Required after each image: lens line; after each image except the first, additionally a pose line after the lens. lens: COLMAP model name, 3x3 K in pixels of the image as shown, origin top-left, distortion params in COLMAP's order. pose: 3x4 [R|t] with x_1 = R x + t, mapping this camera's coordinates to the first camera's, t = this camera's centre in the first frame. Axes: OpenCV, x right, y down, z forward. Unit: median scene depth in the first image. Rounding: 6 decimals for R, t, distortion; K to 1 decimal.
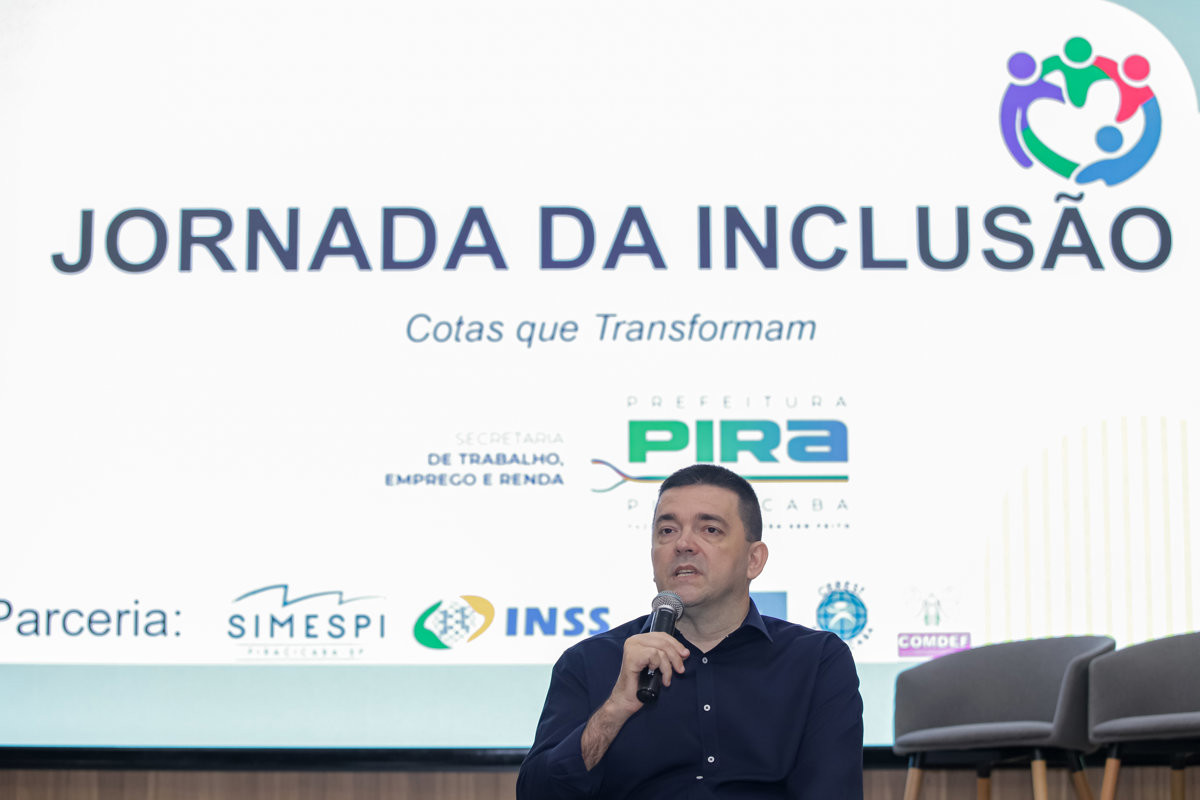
lens RADIAL K [[2702.4, 0, 656.8], [0, 2702.4, 474.7], [0, 0, 1]] dist [-0.222539, 0.000000]
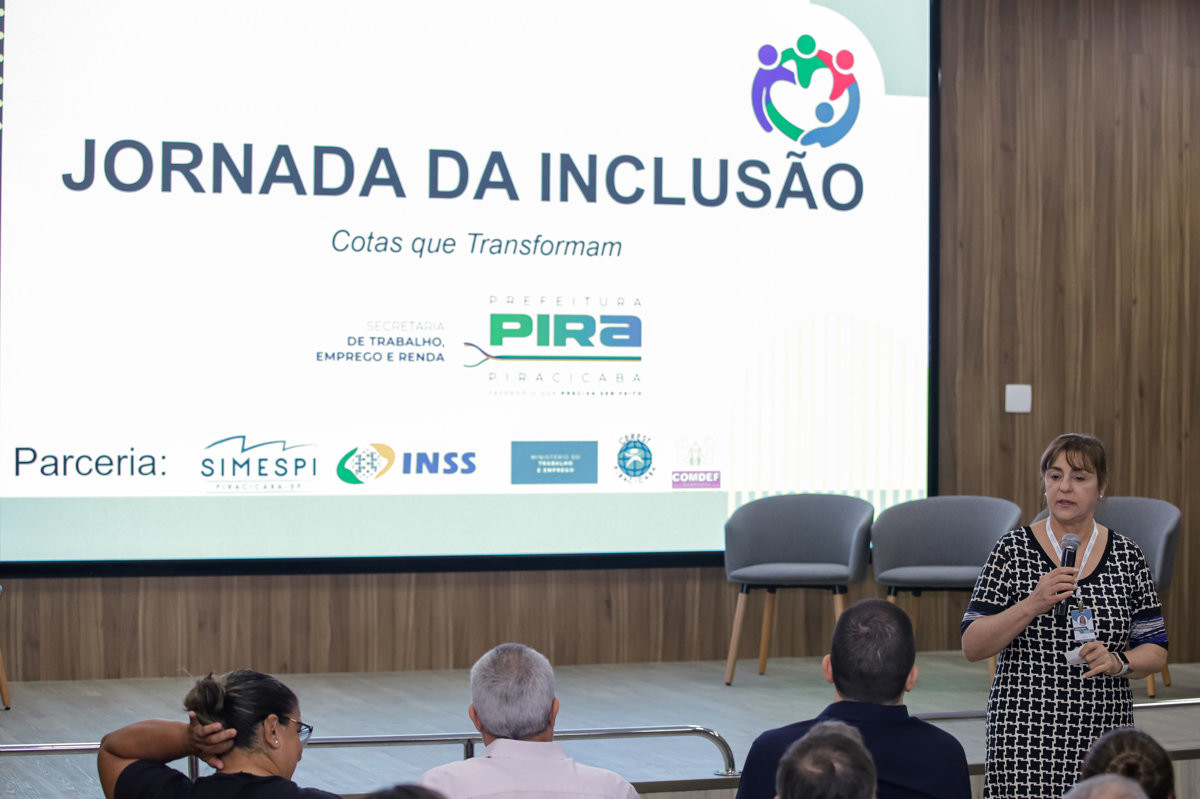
lens RADIAL K [[2703.9, 0, 608.9], [0, 2703.9, 395.9], [0, 0, 1]] dist [-0.282577, 0.000000]
pose [[0.943878, 0.009962, 0.330144, -0.398794], [-0.061106, 0.987557, 0.144905, -0.178283], [-0.324593, -0.156946, 0.932742, -0.285130]]
